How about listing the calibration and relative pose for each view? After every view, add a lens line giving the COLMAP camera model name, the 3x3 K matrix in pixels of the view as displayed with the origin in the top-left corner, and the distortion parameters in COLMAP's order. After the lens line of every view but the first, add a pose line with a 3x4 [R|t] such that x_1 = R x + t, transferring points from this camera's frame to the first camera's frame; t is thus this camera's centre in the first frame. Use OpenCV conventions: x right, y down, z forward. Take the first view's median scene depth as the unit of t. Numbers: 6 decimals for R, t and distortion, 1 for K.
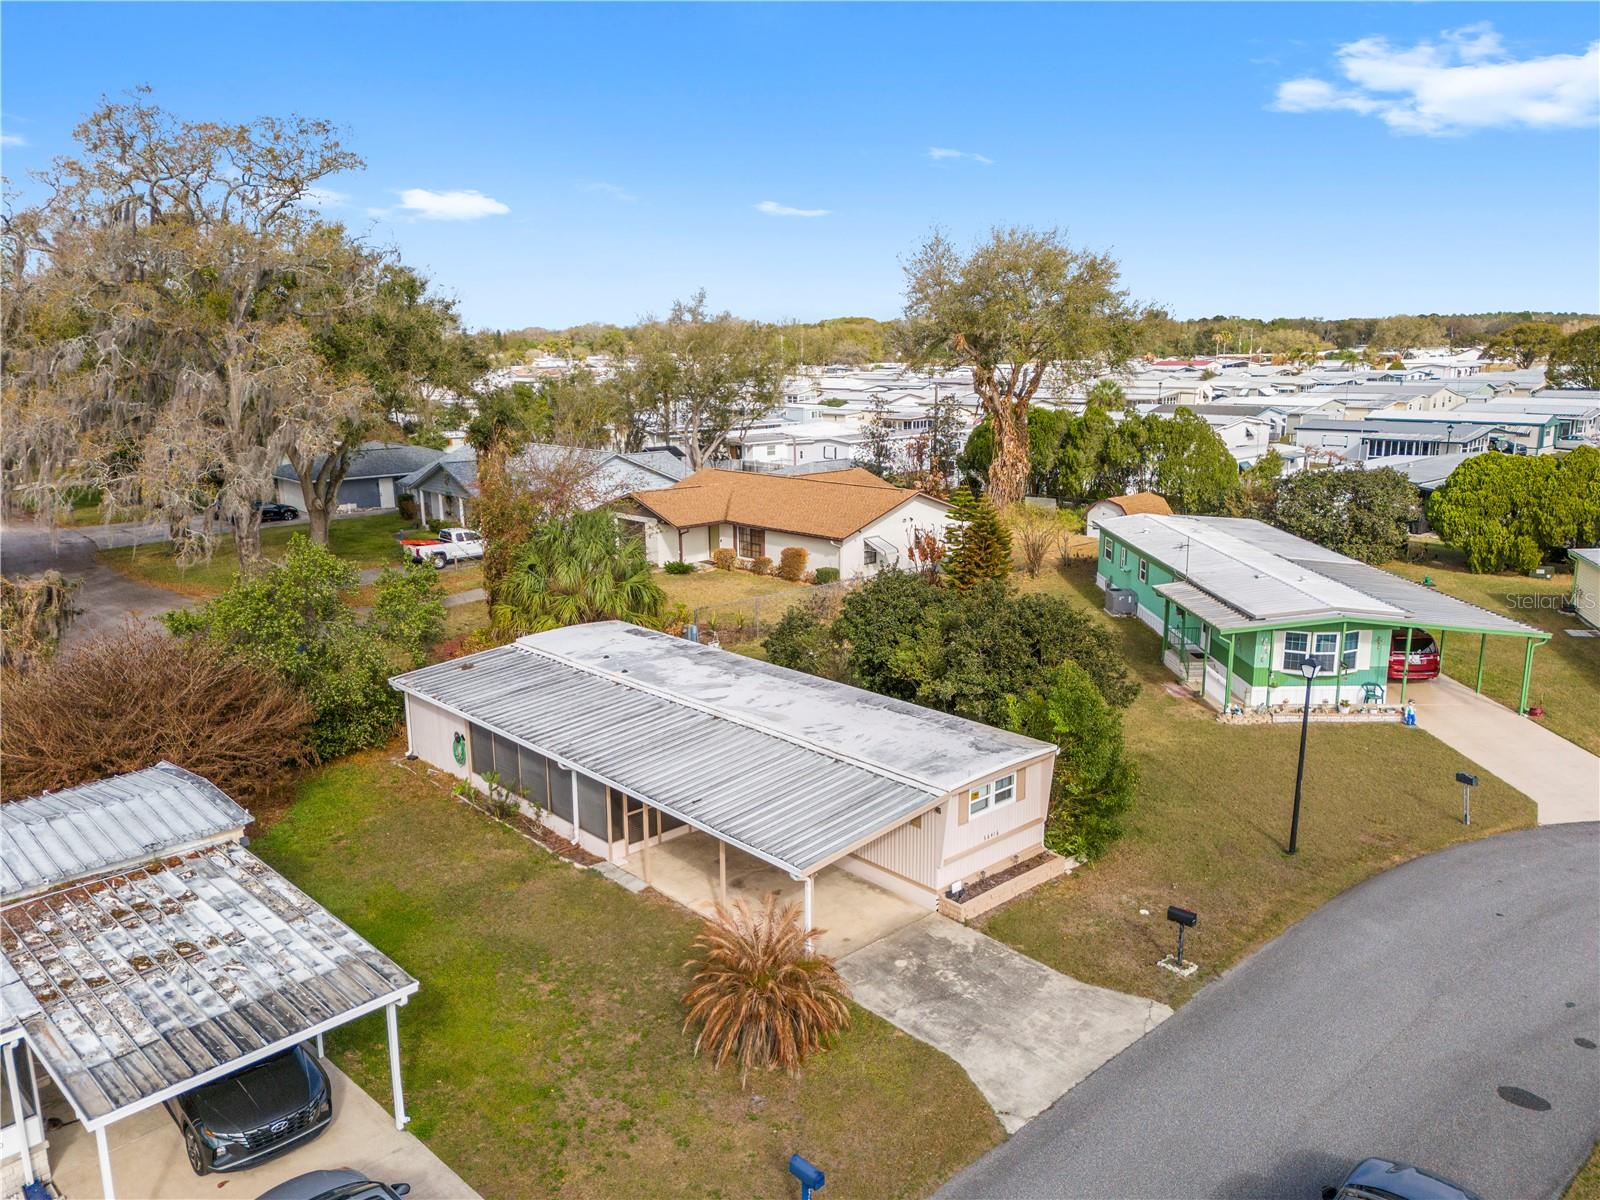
lens RADIAL K [[1170.3, 0, 800.0], [0, 1170.3, 600.0], [0, 0, 1]] dist [0.092624, -0.088092]
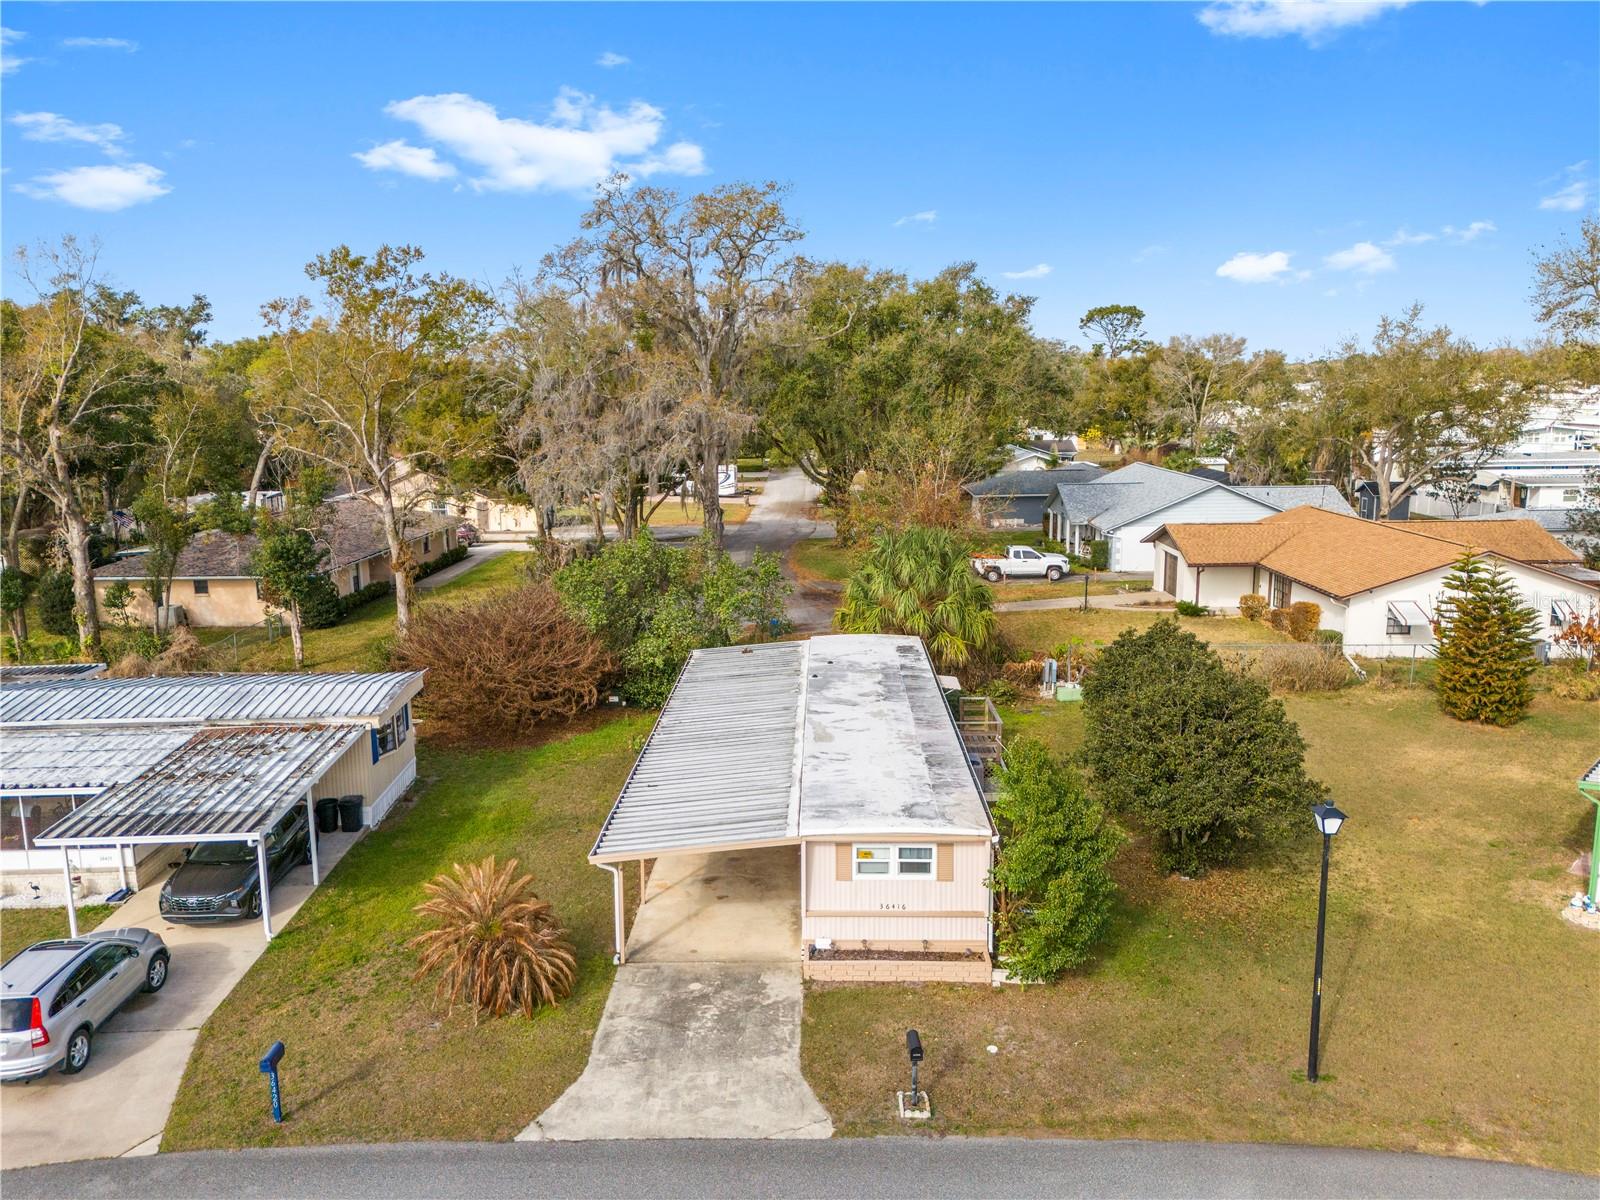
lens RADIAL K [[1173.8, 0, 800.0], [0, 1173.8, 600.0], [0, 0, 1]] dist [0.089128, -0.084101]
pose [[0.722747, 0.128610, -0.679041, 0.653799], [-0.143971, 0.988995, 0.034077, -0.048955], [0.675950, 0.073133, 0.733309, 0.258473]]
